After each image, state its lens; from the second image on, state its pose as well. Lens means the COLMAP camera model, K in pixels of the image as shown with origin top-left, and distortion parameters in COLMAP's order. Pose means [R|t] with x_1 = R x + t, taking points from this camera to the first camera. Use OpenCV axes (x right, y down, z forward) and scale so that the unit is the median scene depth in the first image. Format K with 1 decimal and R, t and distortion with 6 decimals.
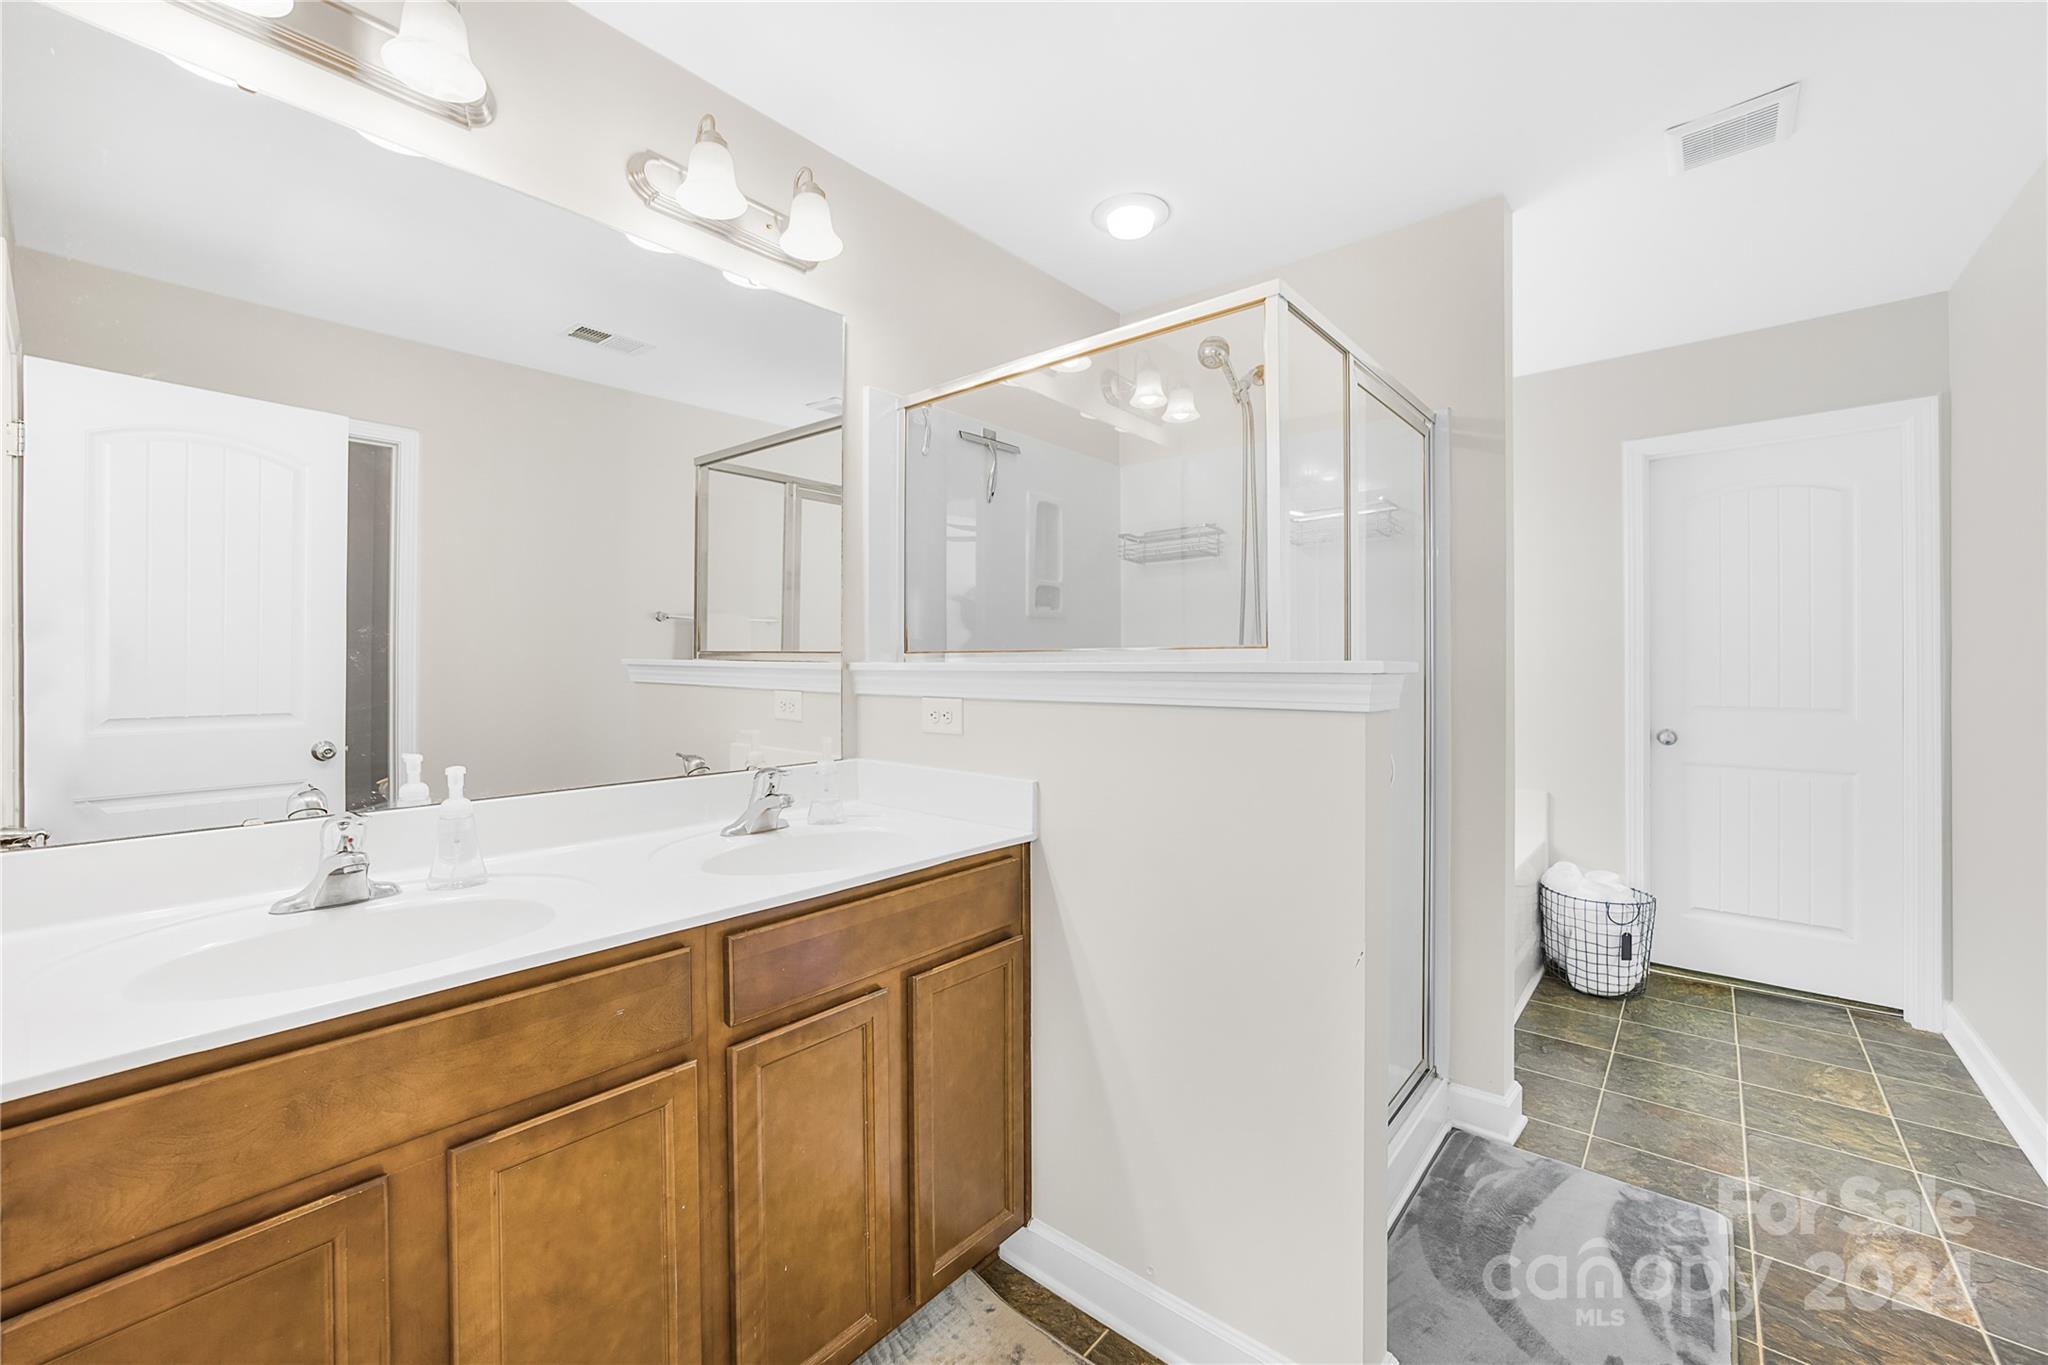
lens RADIAL K [[829.4, 0, 1018.5], [0, 829.4, 669.3], [0, 0, 1]] dist [-0.011737, 0.002267]
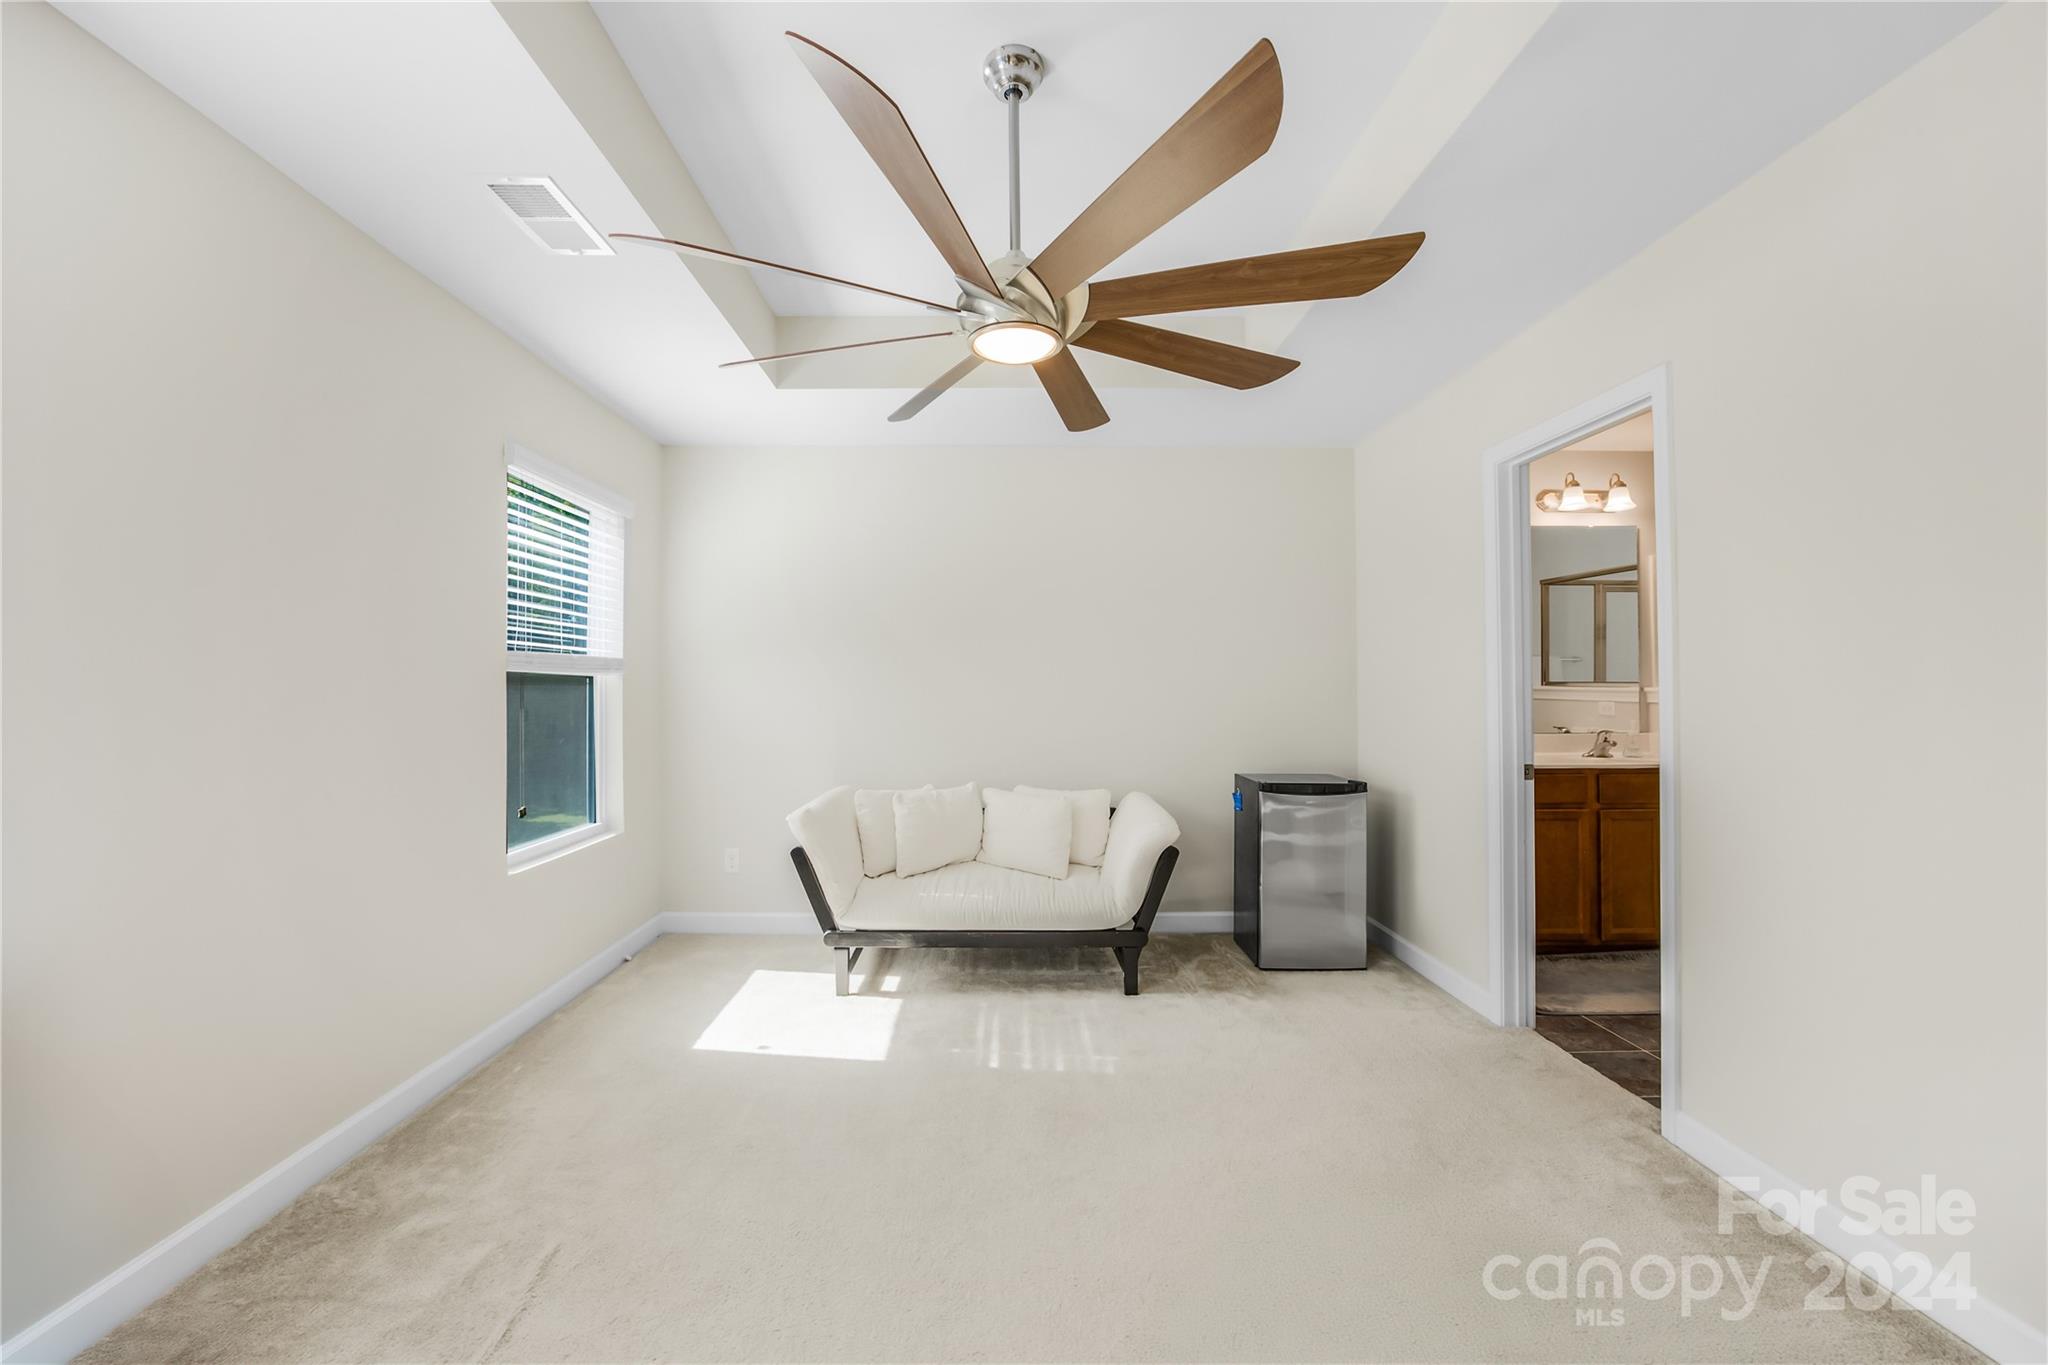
lens RADIAL K [[829.4, 0, 1023.8], [0, 829.4, 673.4], [0, 0, 1]] dist [-0.011737, 0.002267]
pose [[0.661121, -0.017230, -0.750081, 0.365643], [-0.002104, 0.999690, -0.024818, 0.011084], [0.750276, 0.017986, 0.660880, -1.755046]]
